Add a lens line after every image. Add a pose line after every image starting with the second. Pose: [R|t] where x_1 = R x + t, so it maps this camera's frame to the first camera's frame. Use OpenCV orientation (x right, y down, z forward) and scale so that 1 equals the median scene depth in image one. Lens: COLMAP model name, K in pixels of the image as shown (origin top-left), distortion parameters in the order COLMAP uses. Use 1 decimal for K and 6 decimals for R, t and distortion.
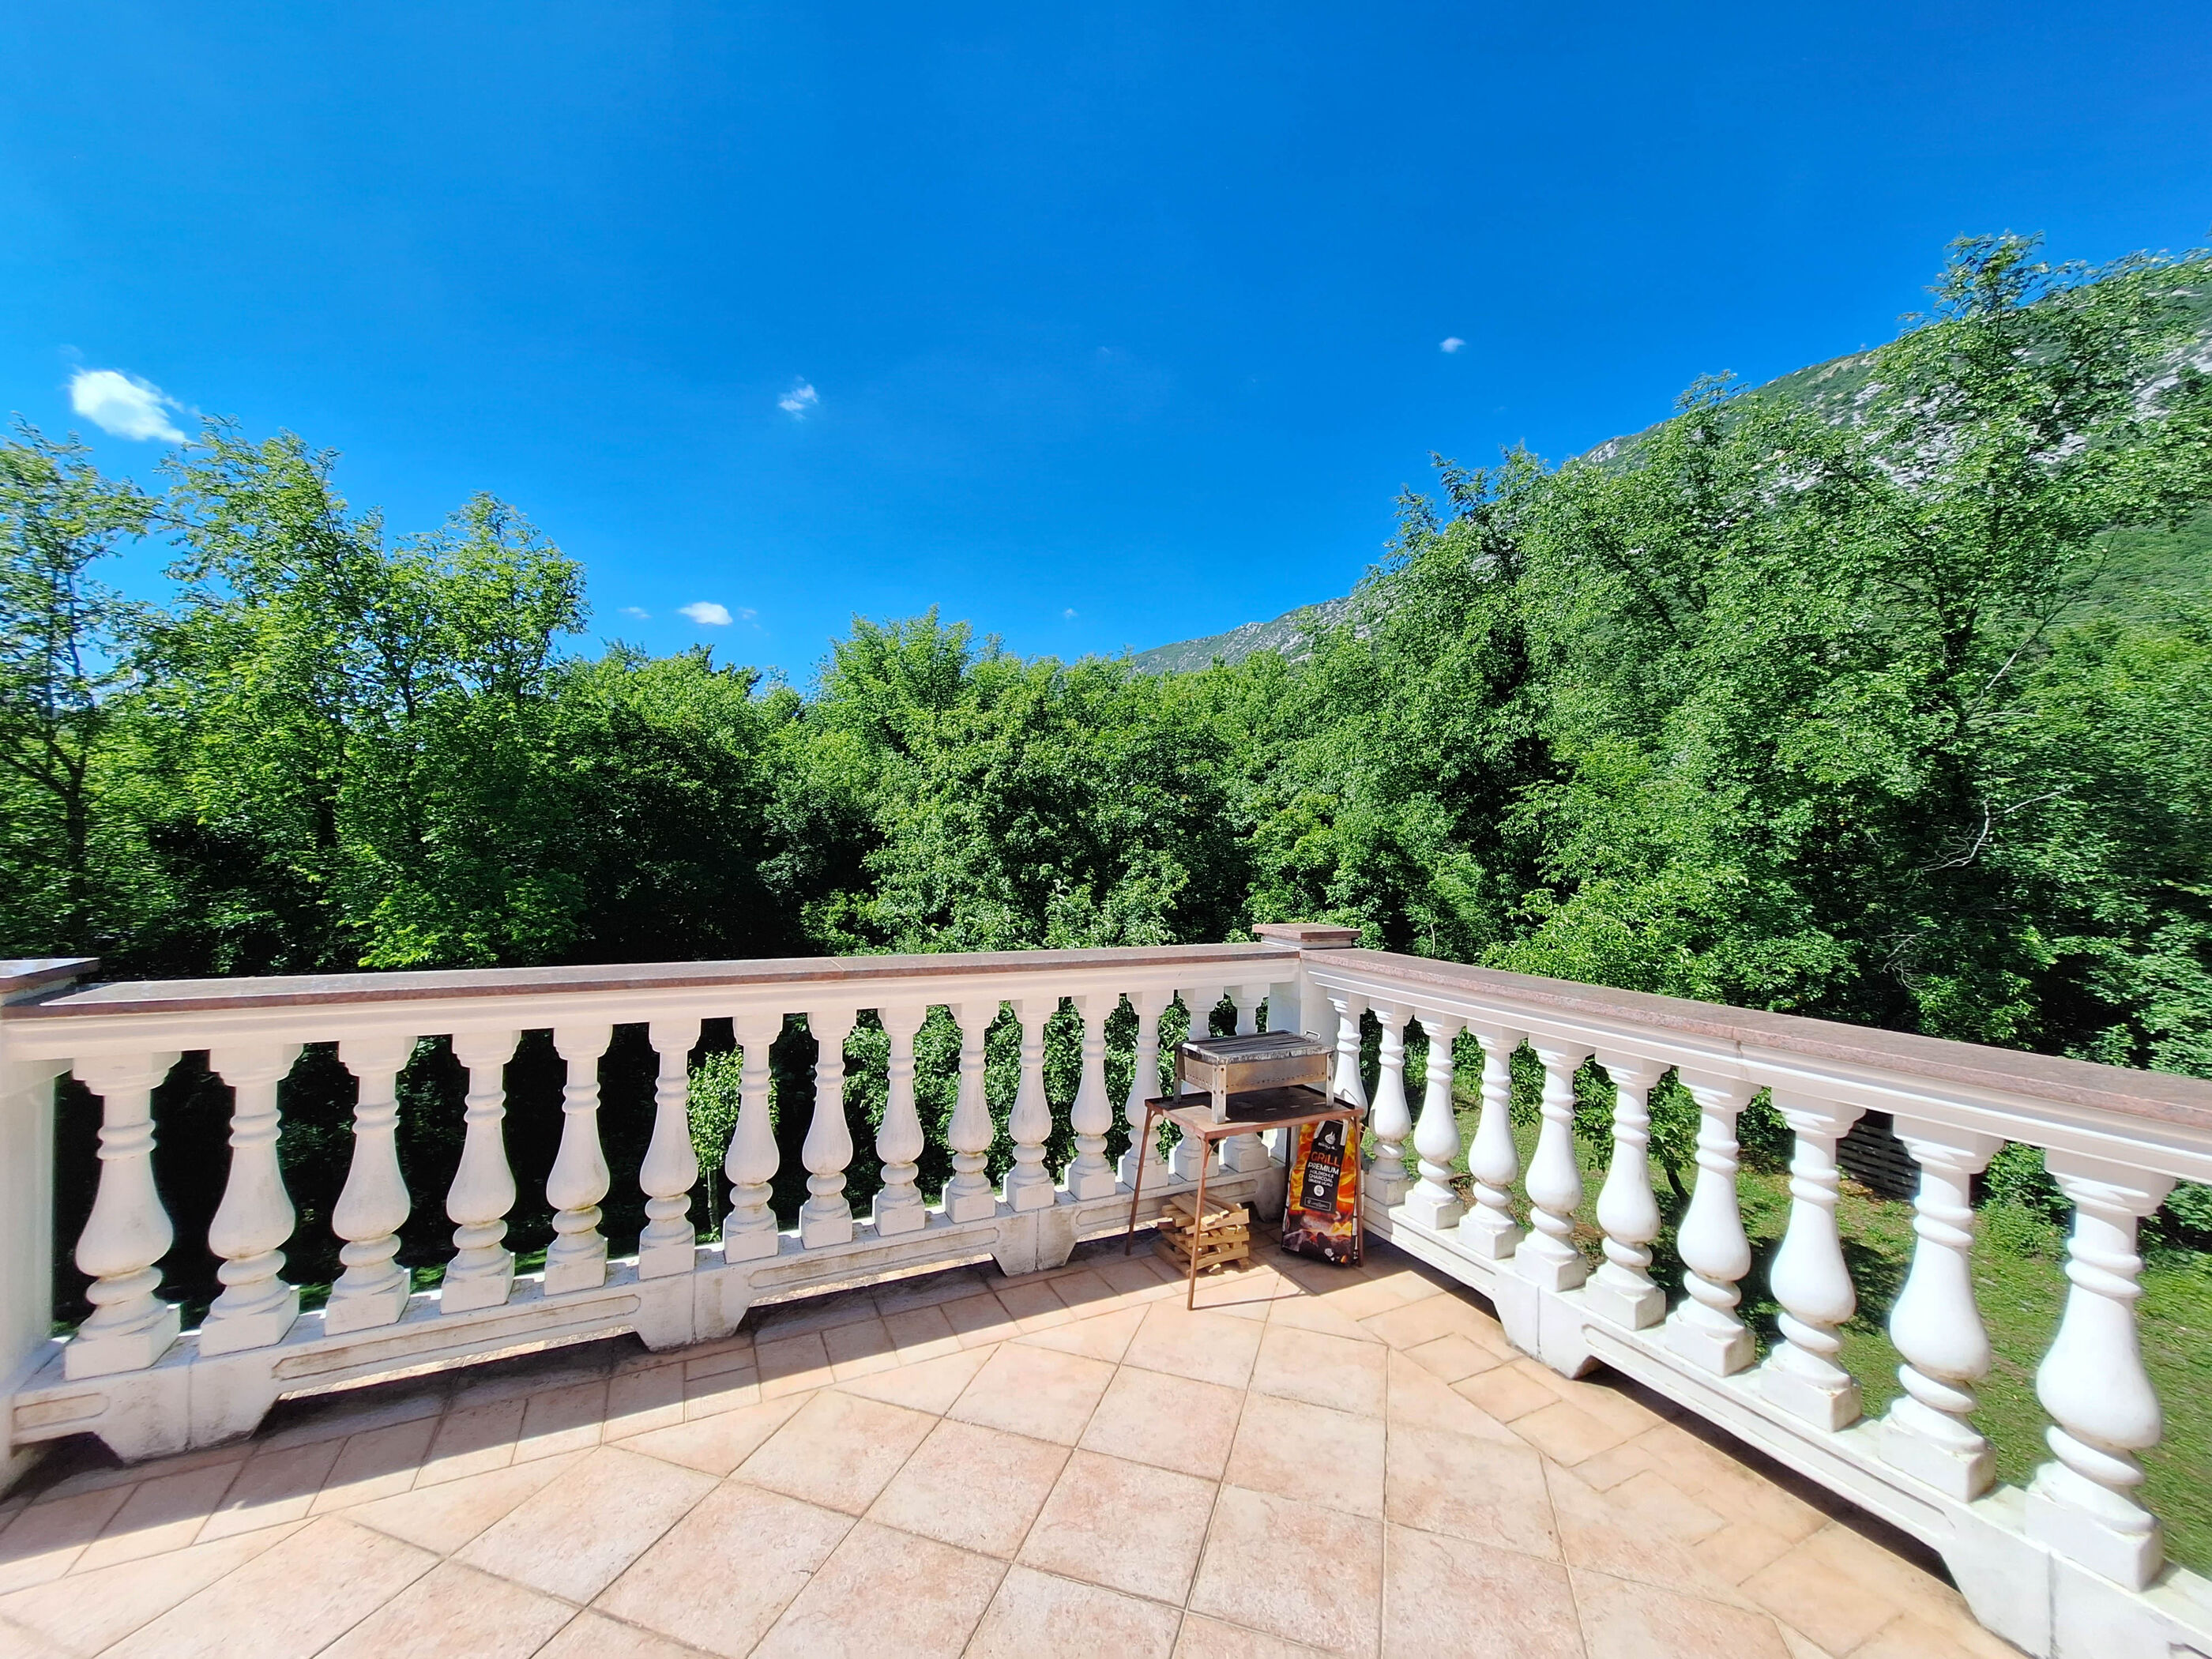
lens RADIAL K [[881.1, 0, 1127.4], [0, 881.1, 838.9], [0, 0, 1]] dist [-0.000905, -0.000041]
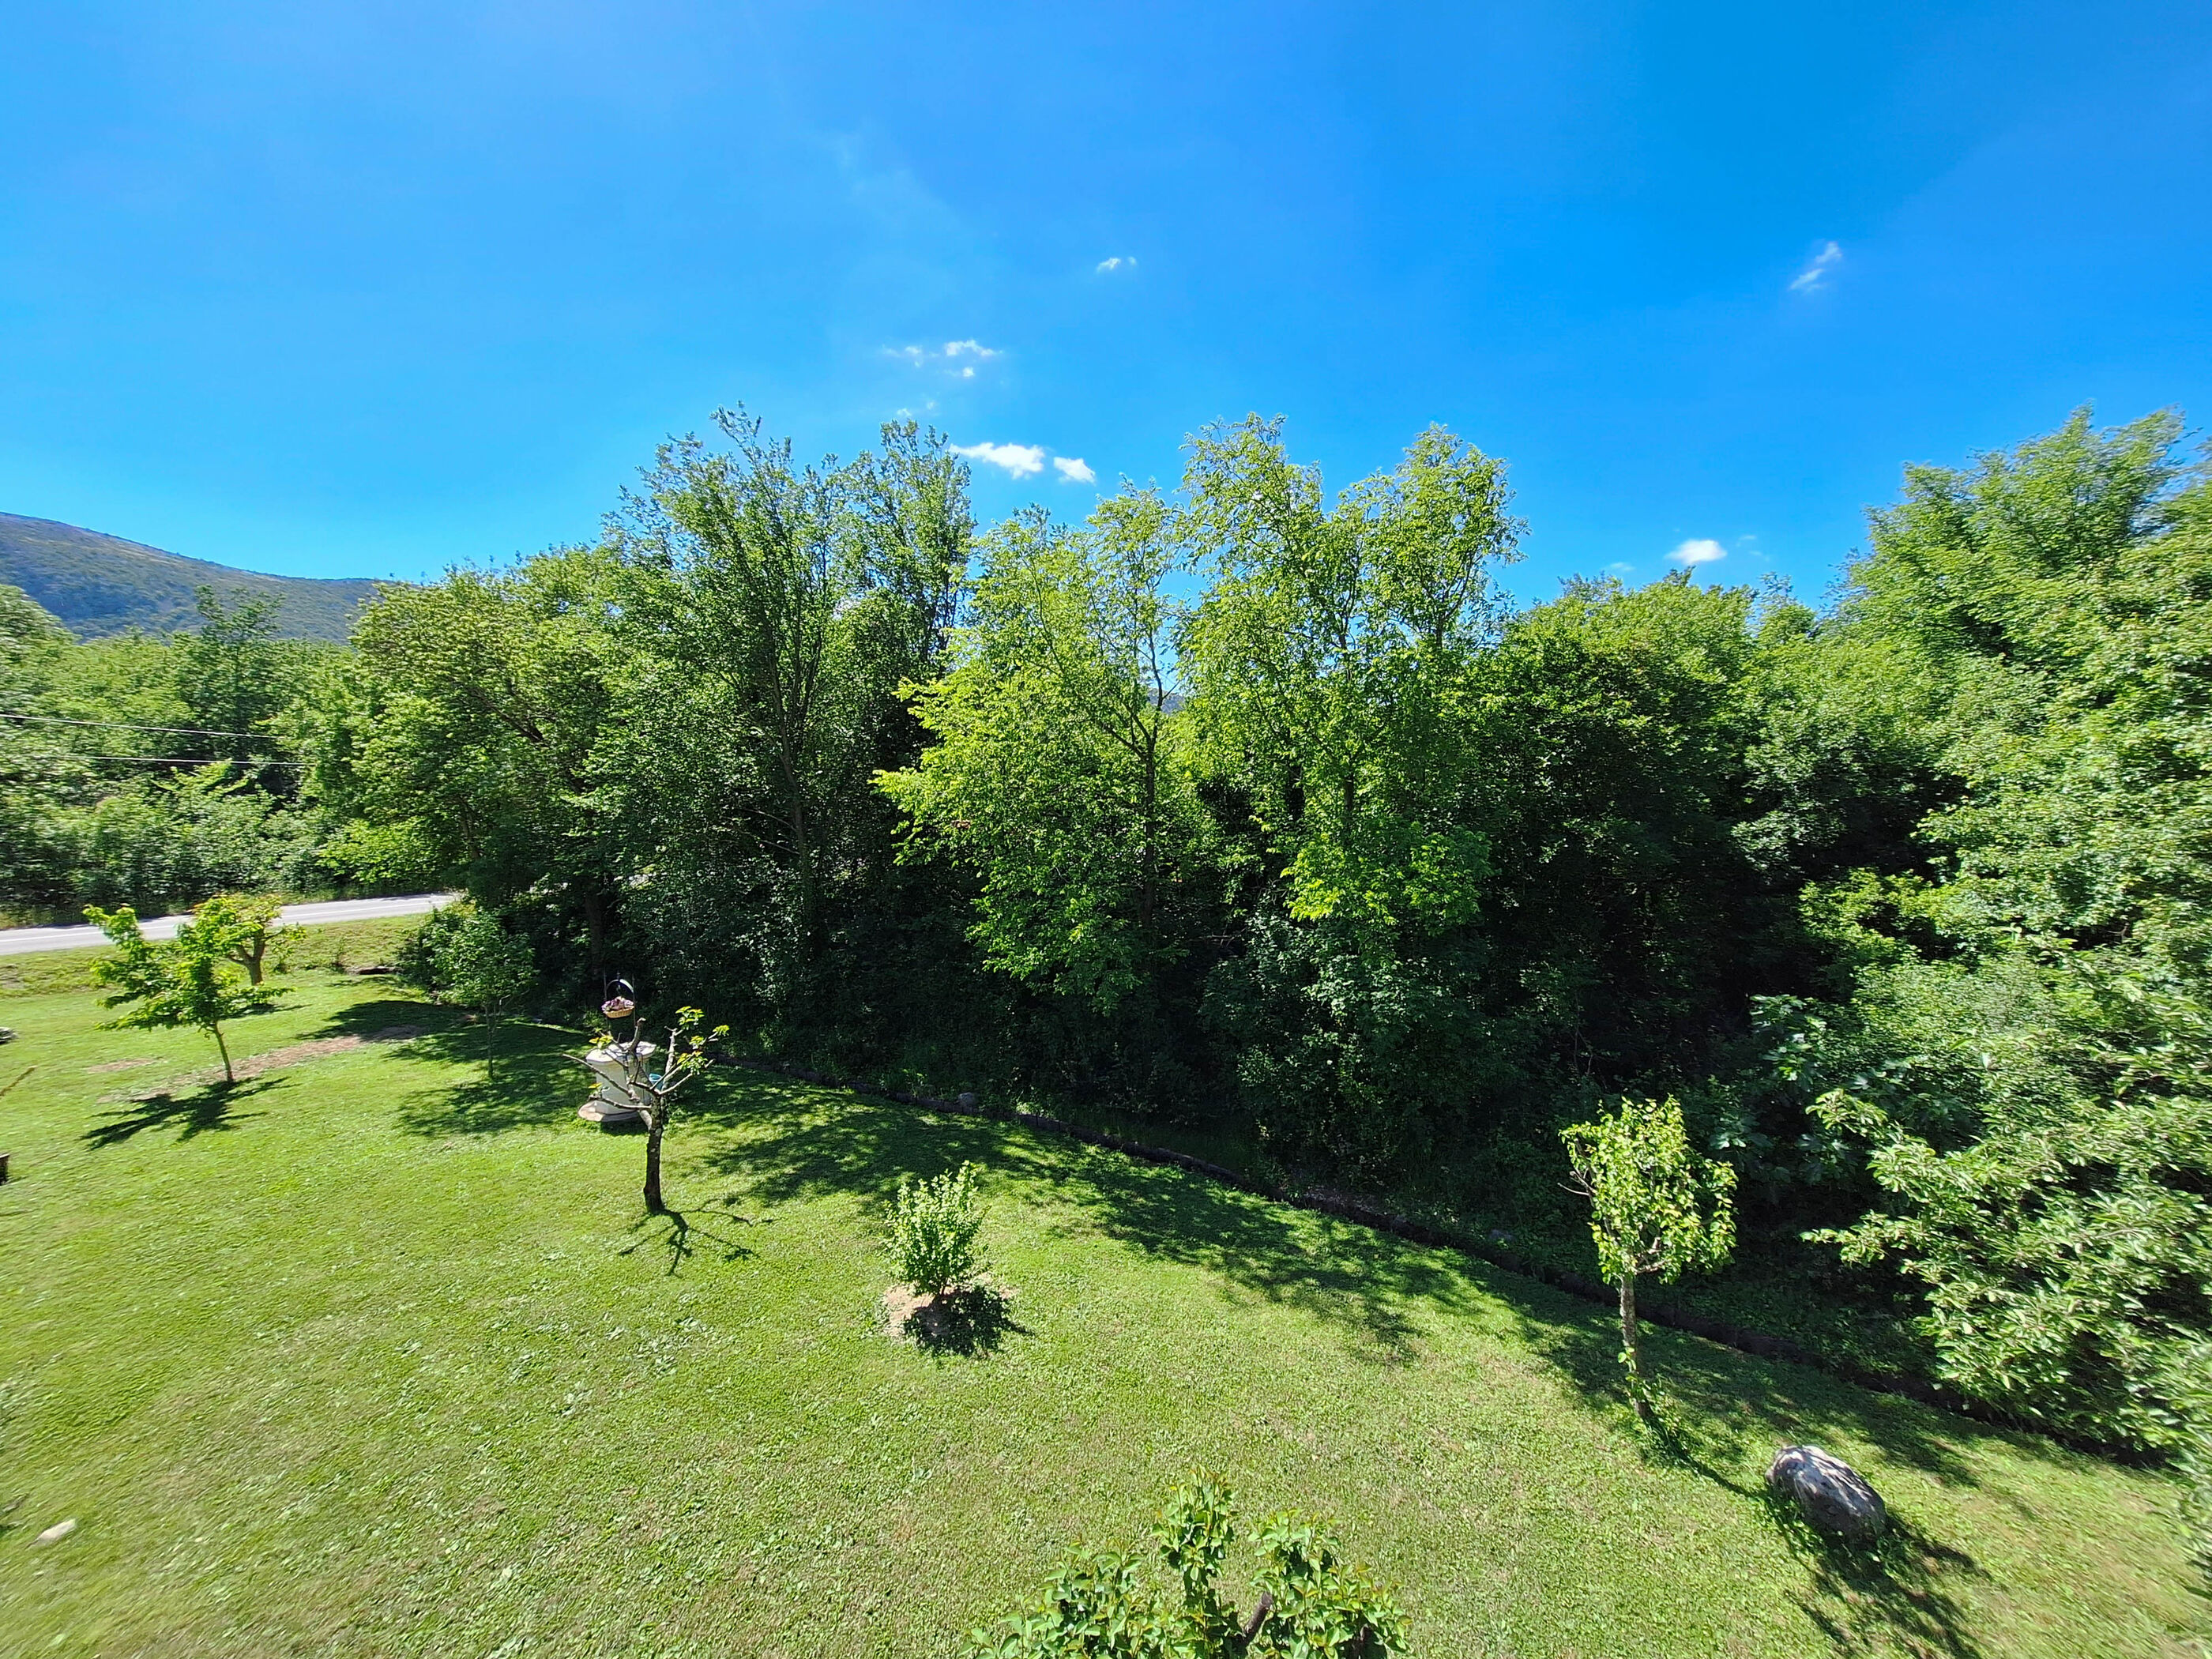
lens RADIAL K [[889.7, 0, 1111.2], [0, 889.7, 839.7], [0, 0, 1]] dist [0.000264, 0.000456]
pose [[0.524396, 0.042093, -0.850433, -0.069934], [-0.000872, 0.998803, 0.048898, 0.004539], [0.851474, -0.024900, 0.523805, 0.201381]]
